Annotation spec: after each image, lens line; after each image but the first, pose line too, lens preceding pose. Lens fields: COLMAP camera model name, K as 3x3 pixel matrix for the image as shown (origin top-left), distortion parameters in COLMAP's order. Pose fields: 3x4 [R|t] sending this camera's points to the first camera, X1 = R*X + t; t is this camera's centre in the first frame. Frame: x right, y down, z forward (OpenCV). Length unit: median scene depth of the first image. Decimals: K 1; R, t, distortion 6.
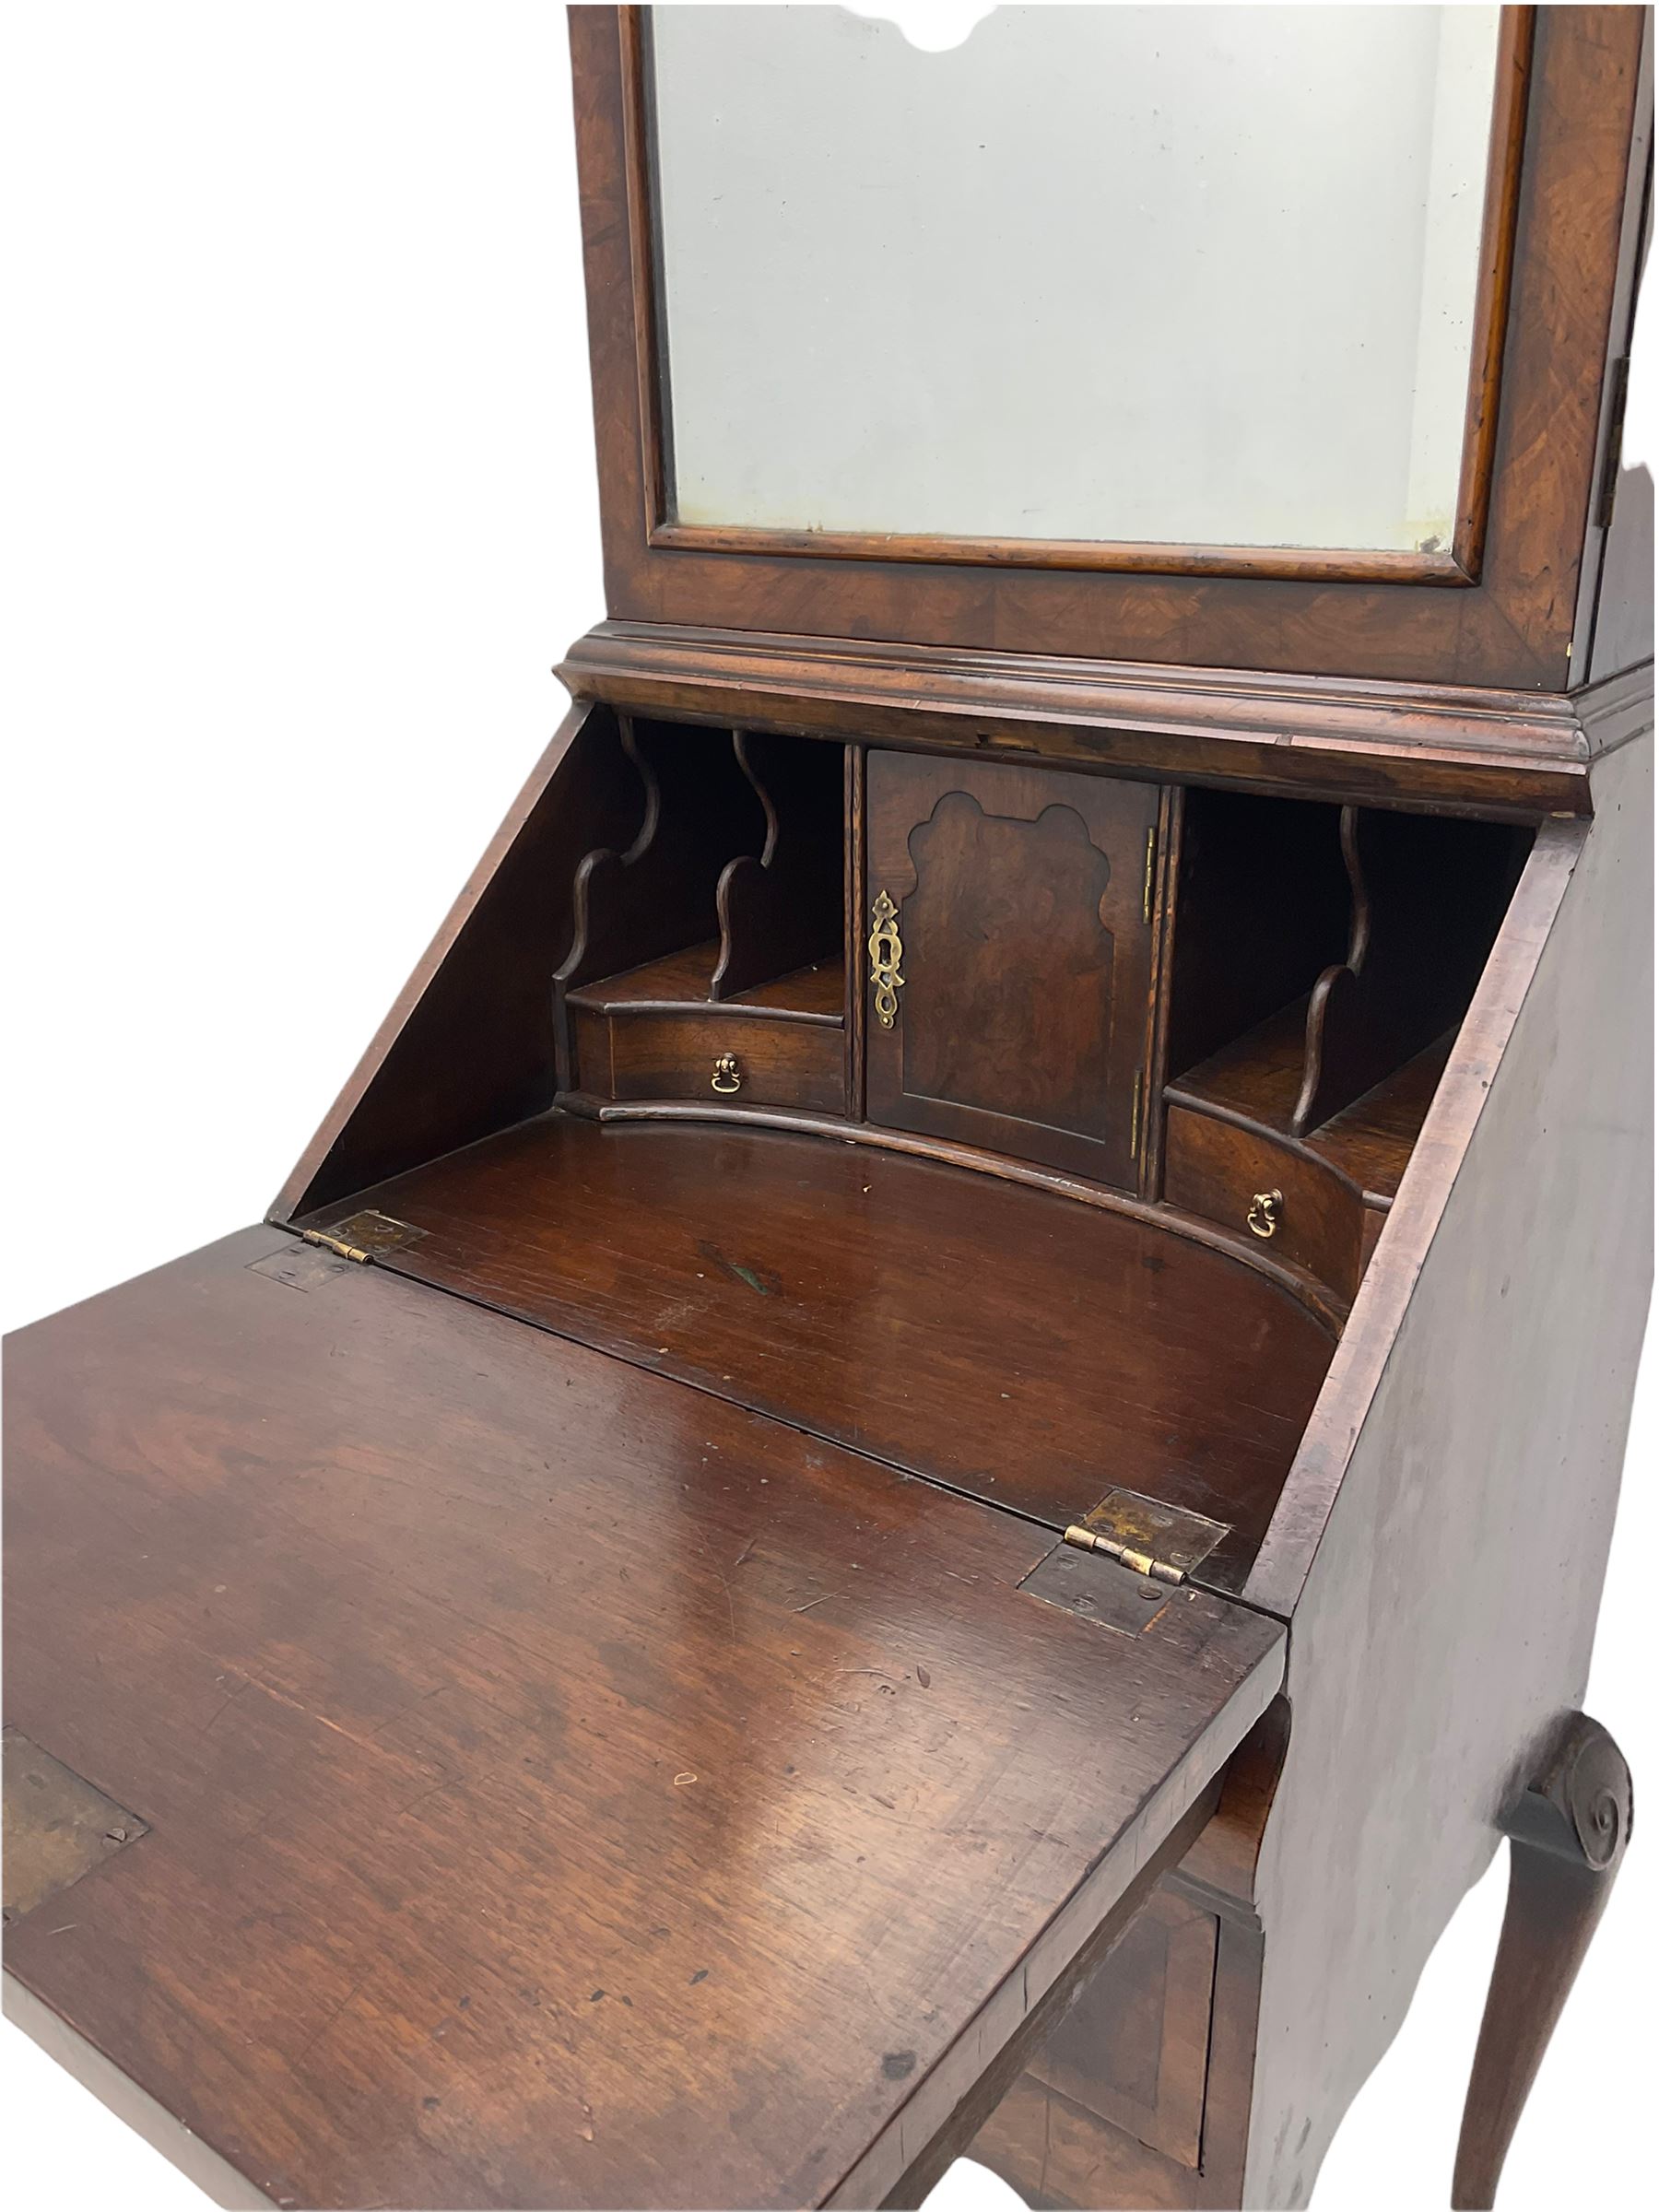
lens RADIAL K [[1825.6, 0, 820.5], [0, 1825.6, 1089.1], [0, 0, 1]] dist [0.135339, -0.311270]
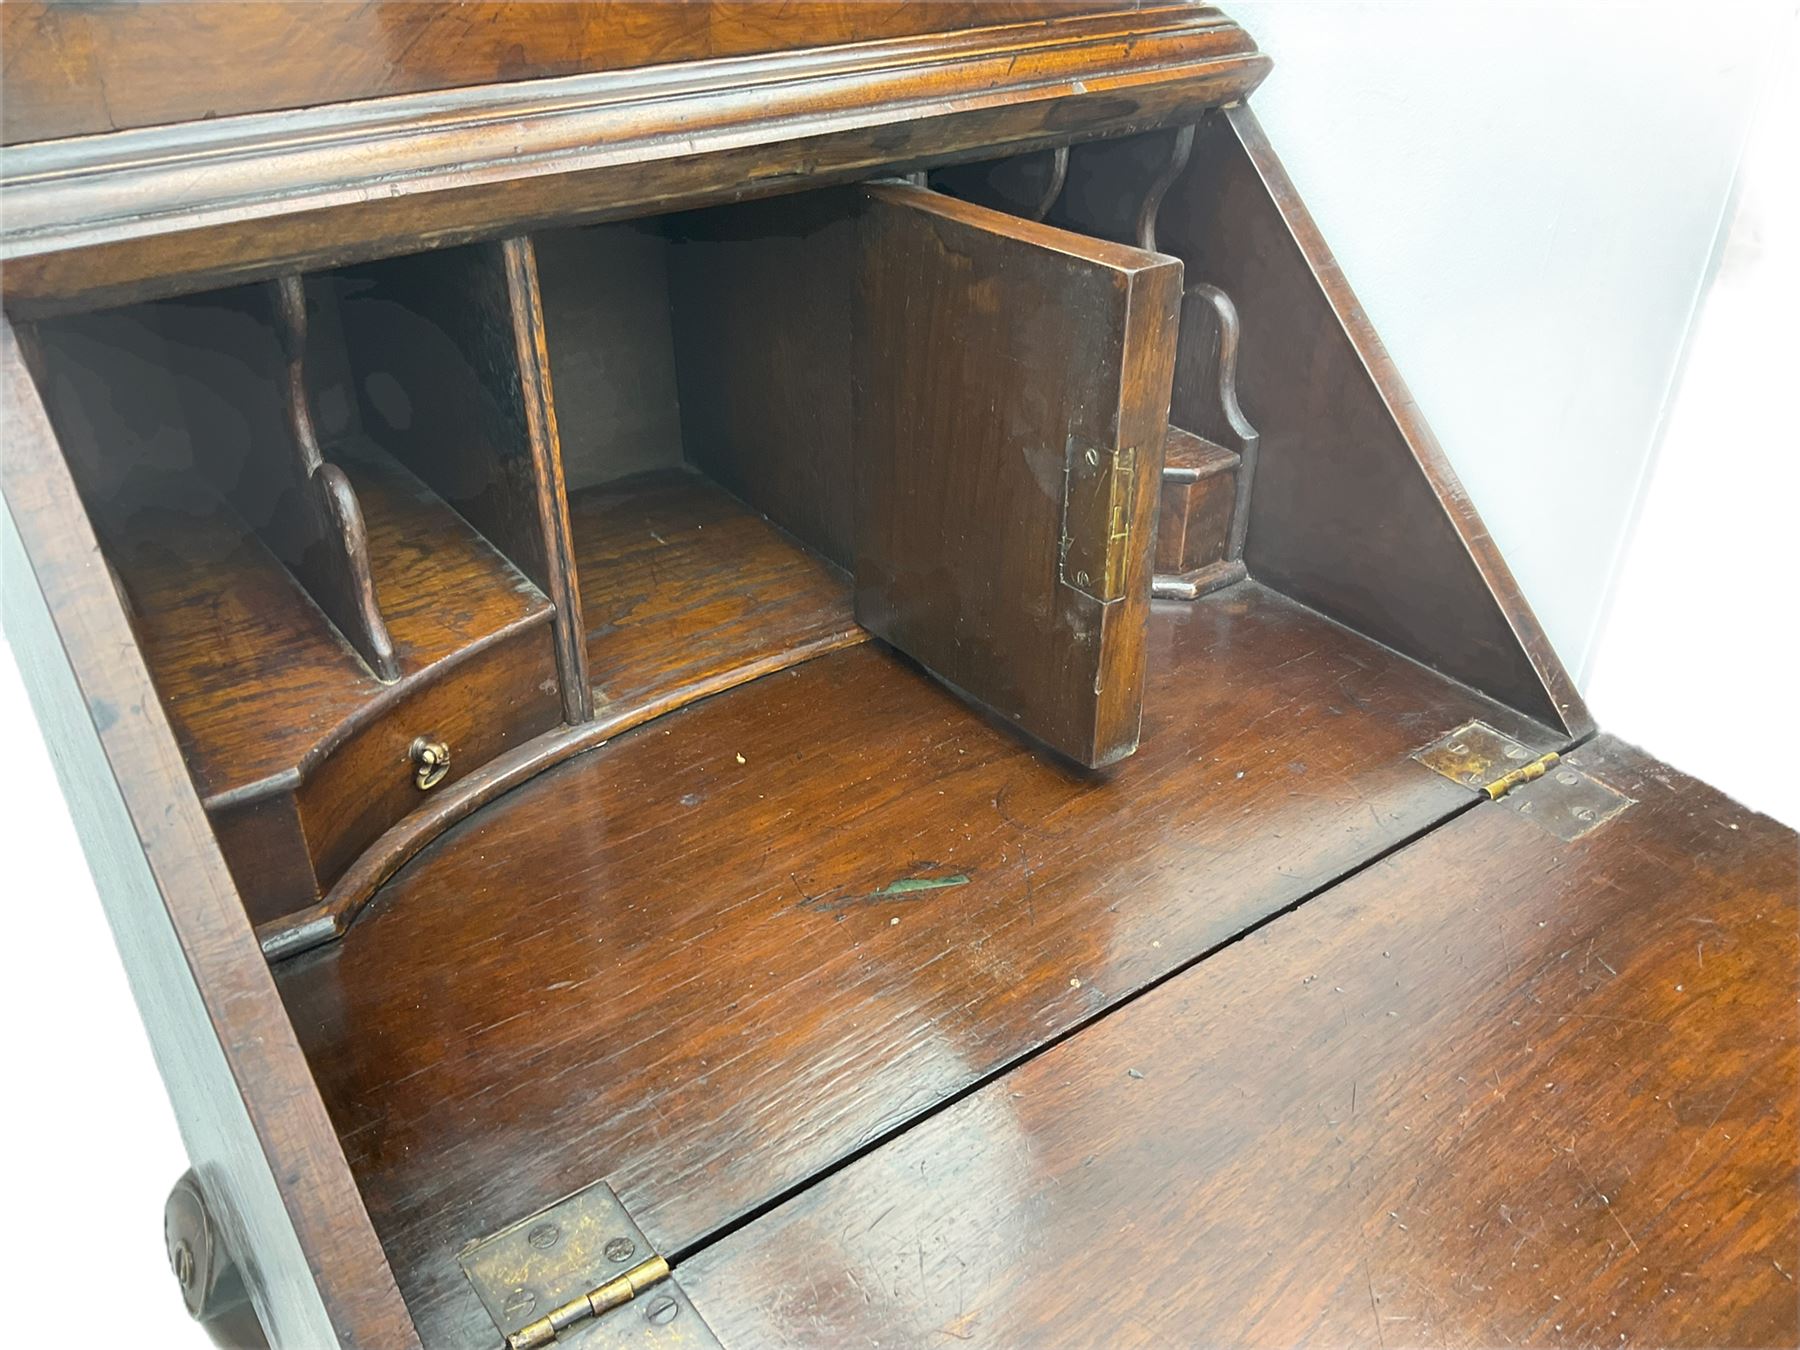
lens RADIAL K [[1485.6, 0, 883.7], [0, 1485.6, 664.4], [0, 0, 1]] dist [0.135339, -0.311270]
pose [[0.294445, -0.478082, 0.827490, -0.491293], [0.340192, 0.861592, 0.376734, -0.213049], [-0.893068, 0.170578, 0.416332, 0.650547]]
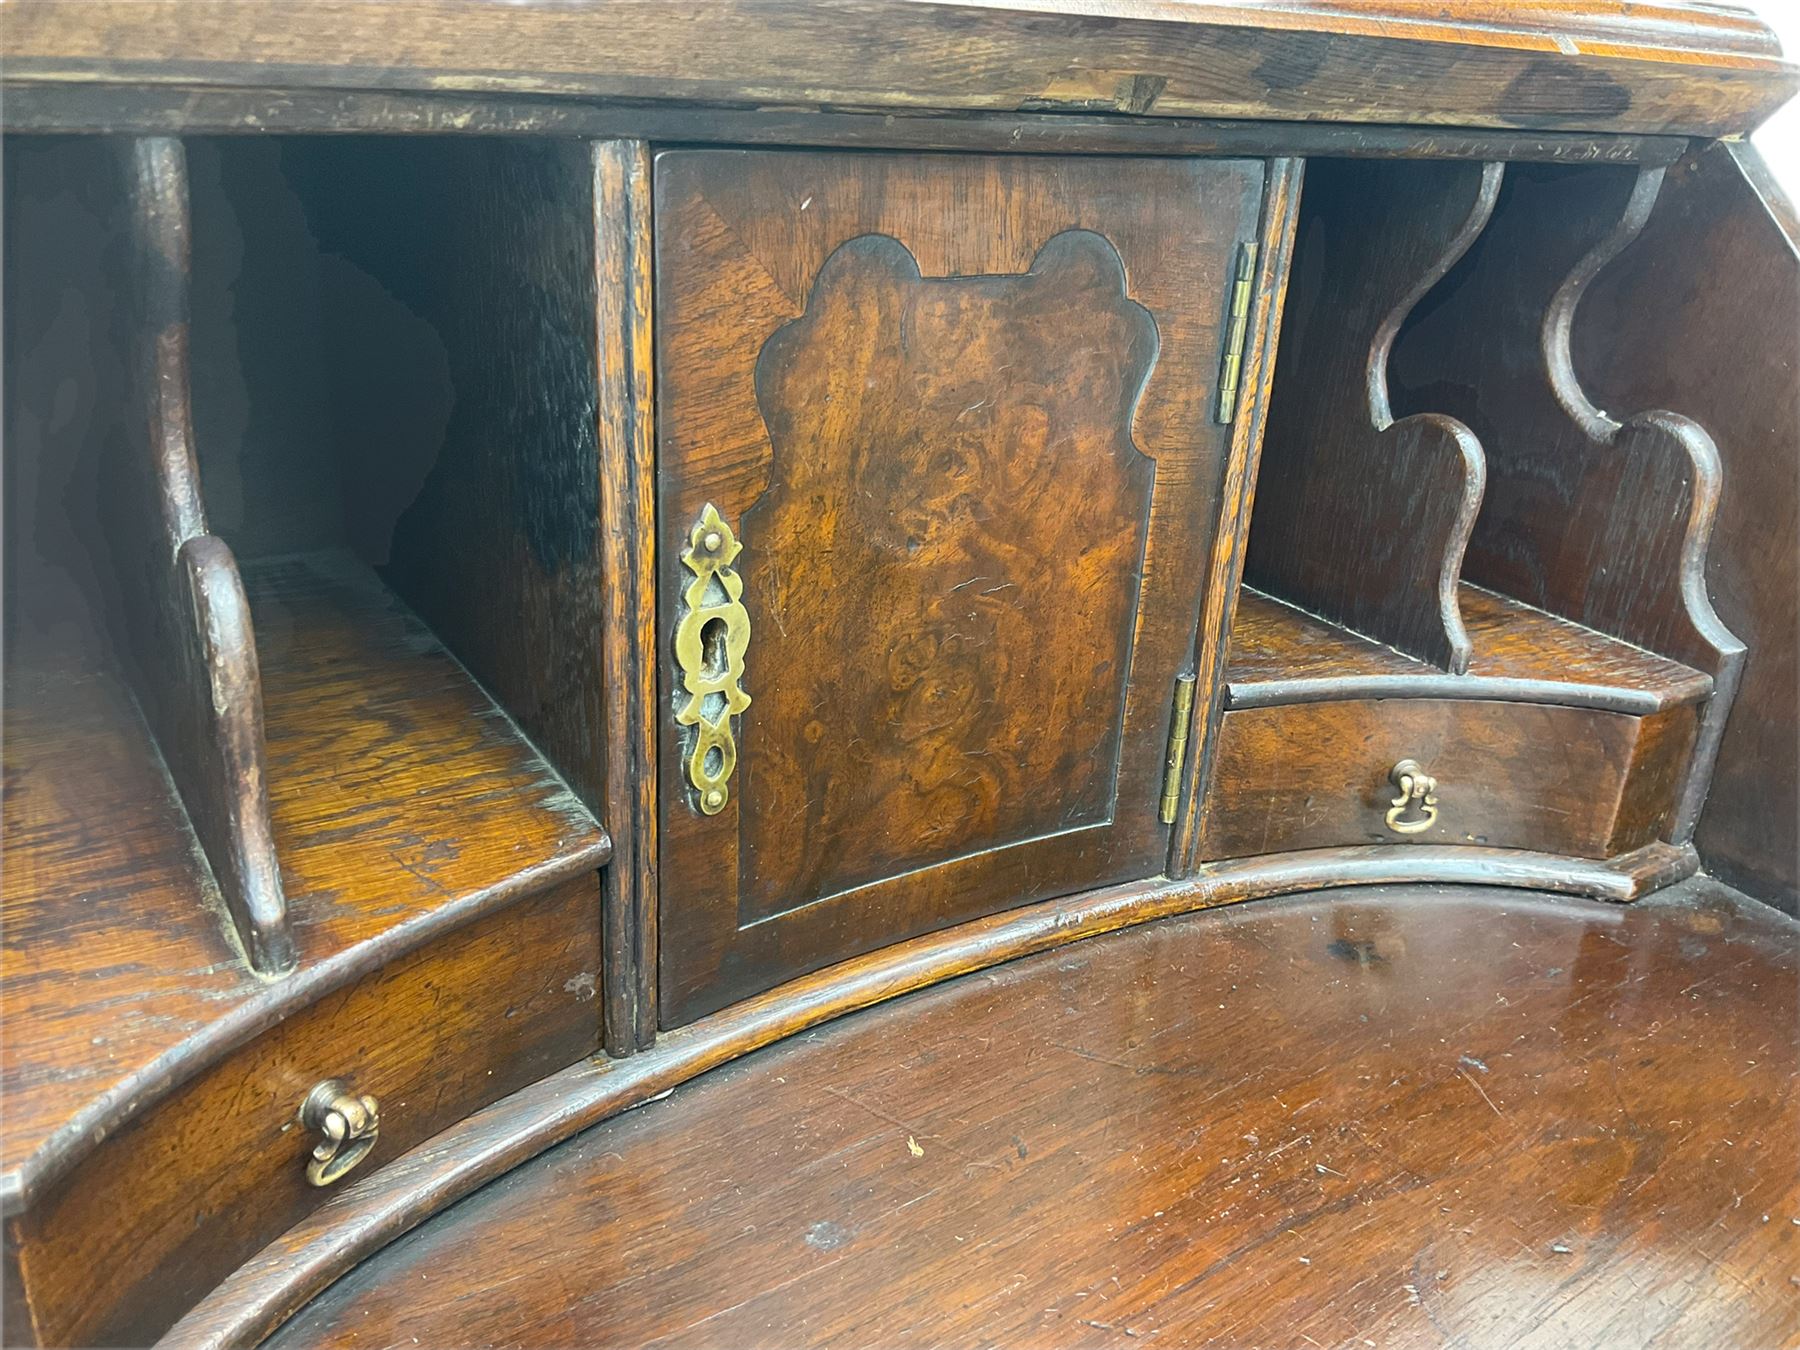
lens RADIAL K [[1485.6, 0, 883.7], [0, 1485.6, 664.4], [0, 0, 1]] dist [0.135339, -0.311270]
pose [[0.347143, -0.324126, 0.880019, -0.262555], [0.278564, 0.931661, 0.233260, -0.143283], [-0.895485, 0.164167, 0.413709, 0.830528]]
